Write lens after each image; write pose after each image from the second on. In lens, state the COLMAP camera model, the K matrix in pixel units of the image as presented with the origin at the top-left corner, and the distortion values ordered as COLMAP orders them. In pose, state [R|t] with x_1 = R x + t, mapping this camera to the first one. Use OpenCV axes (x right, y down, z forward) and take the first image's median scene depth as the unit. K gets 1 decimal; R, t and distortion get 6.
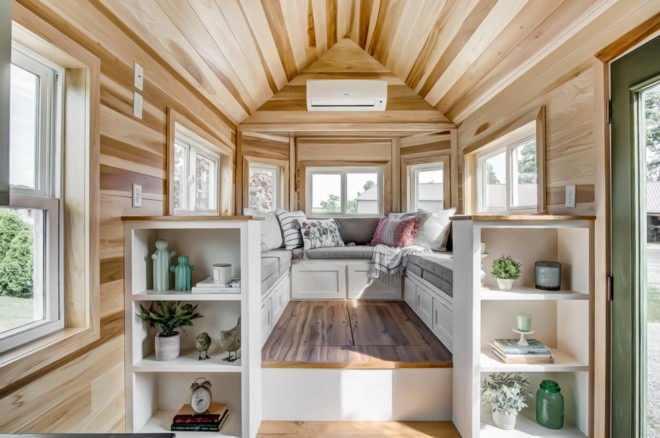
lens RADIAL K [[356.2, 0, 330.1], [0, 356.2, 220.3], [0, 0, 1]] dist [-0.018873, 0.002719]
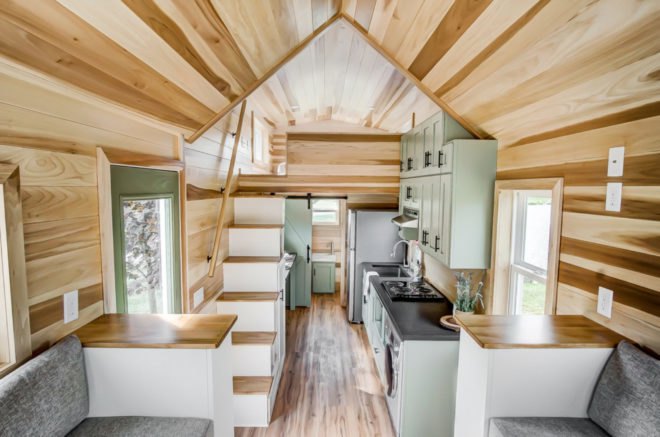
lens RADIAL K [[355.8, 0, 329.4], [0, 355.8, 218.3], [0, 0, 1]] dist [-0.015586, -0.000170]
pose [[-0.999577, -0.007579, -0.028066, 0.087490], [-0.010253, 0.995289, 0.096406, -0.205415], [0.027203, 0.096653, -0.994946, 1.071946]]
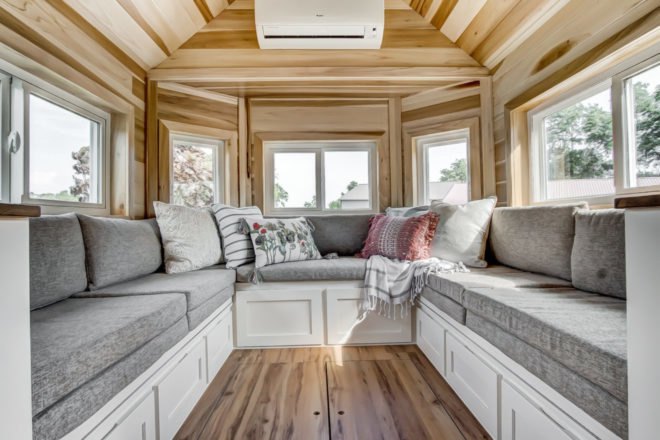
lens RADIAL K [[356.2, 0, 328.9], [0, 356.2, 215.2], [0, 0, 1]] dist [-0.018873, 0.002719]
pose [[0.999004, -0.014221, 0.042304, 0.030720], [0.014916, 0.999758, -0.016167, 0.003891], [-0.042064, 0.016782, 0.998974, 0.379621]]
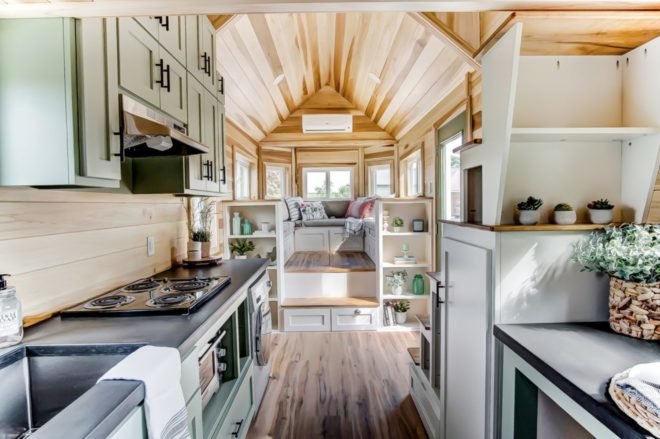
lens RADIAL K [[356.2, 0, 326.9], [0, 356.2, 221.8], [0, 0, 1]] dist [-0.018873, 0.002719]
pose [[0.999890, -0.014260, 0.004172, 0.031286], [0.014054, 0.998851, 0.045825, 0.015287], [-0.004820, -0.045761, 0.998941, -0.620244]]
